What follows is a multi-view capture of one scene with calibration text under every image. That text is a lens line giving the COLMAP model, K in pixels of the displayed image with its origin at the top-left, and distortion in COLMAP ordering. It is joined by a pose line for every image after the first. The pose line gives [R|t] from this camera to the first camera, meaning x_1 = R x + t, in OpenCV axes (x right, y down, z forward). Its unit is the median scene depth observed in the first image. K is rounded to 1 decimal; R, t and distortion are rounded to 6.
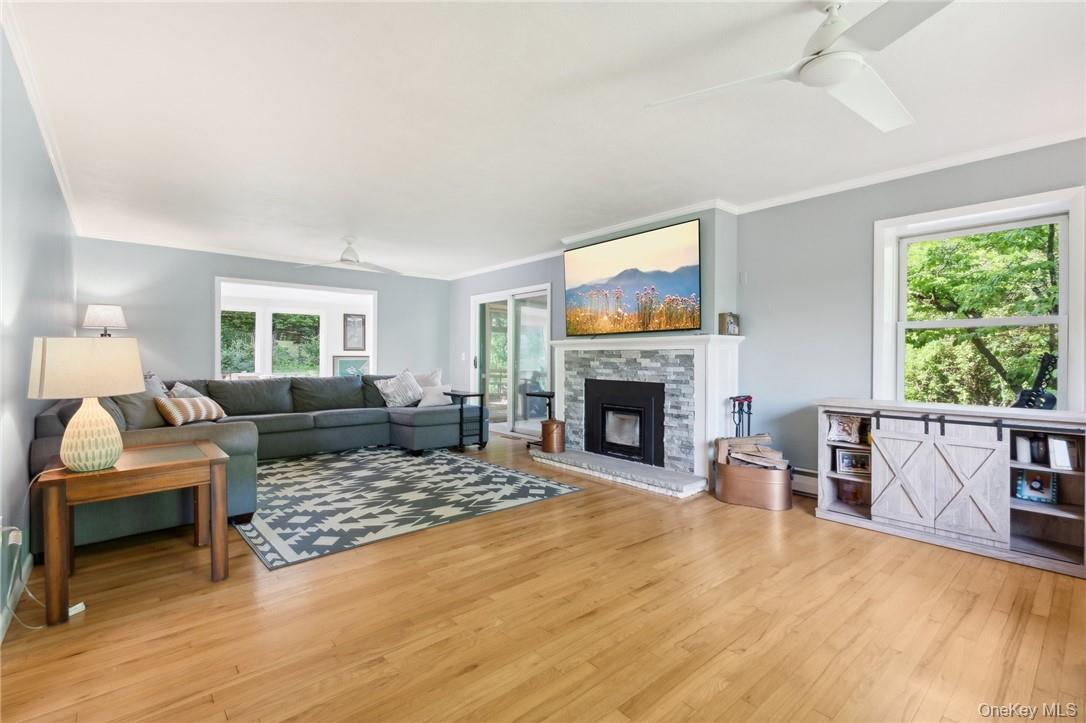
lens RADIAL K [[486.4, 0, 544.6], [0, 486.4, 362.3], [0, 0, 1]] dist [-0.001396, -0.000146]
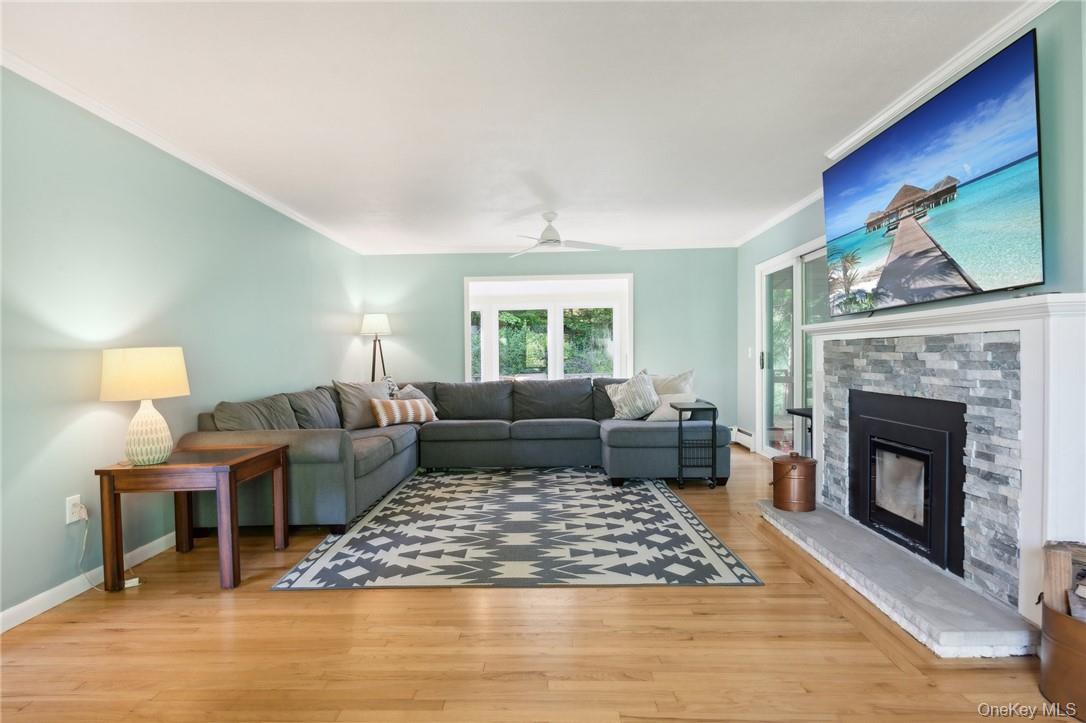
lens RADIAL K [[590.0, 0, 540.4], [0, 590.0, 360.2], [0, 0, 1]] dist [-0.002503, -0.000160]
pose [[0.738649, -0.010604, -0.674006, 0.335414], [0.011995, 0.999925, -0.002586, -0.003139], [0.673983, -0.006175, 0.738721, 0.295856]]
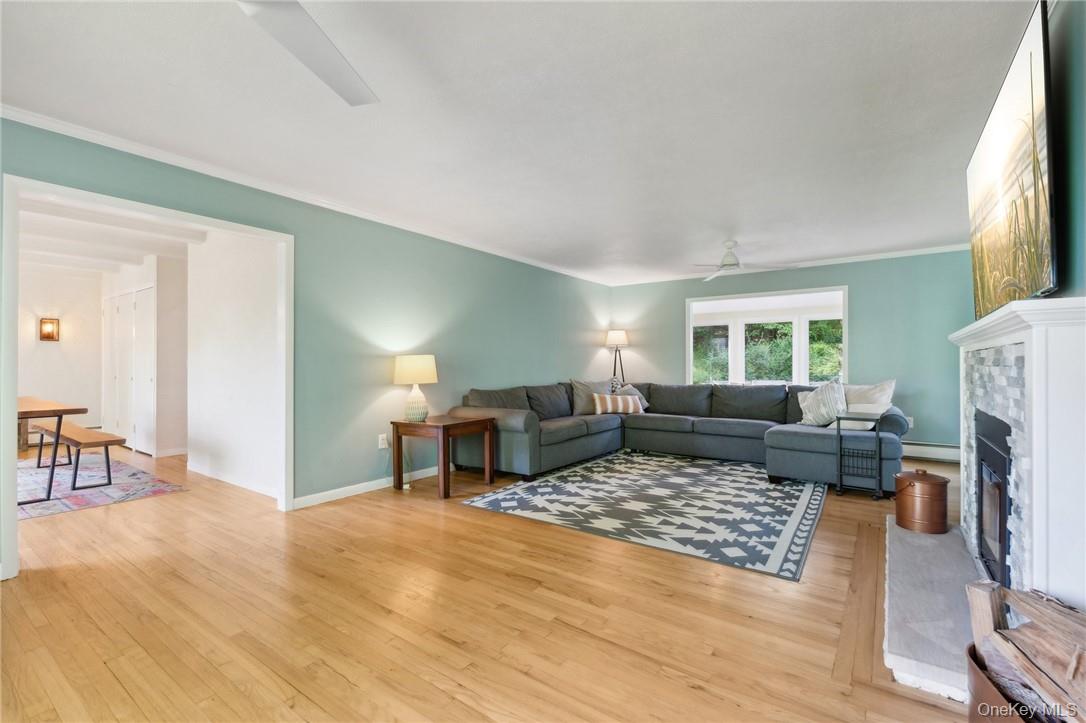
lens RADIAL K [[486.4, 0, 544.6], [0, 486.4, 362.3], [0, 0, 1]] dist [-0.001396, -0.000146]
pose [[0.235877, -0.007814, -0.971751, 0.564185], [-0.010914, 0.999883, -0.010690, -0.002360], [0.971722, 0.013127, 0.235764, 0.511865]]
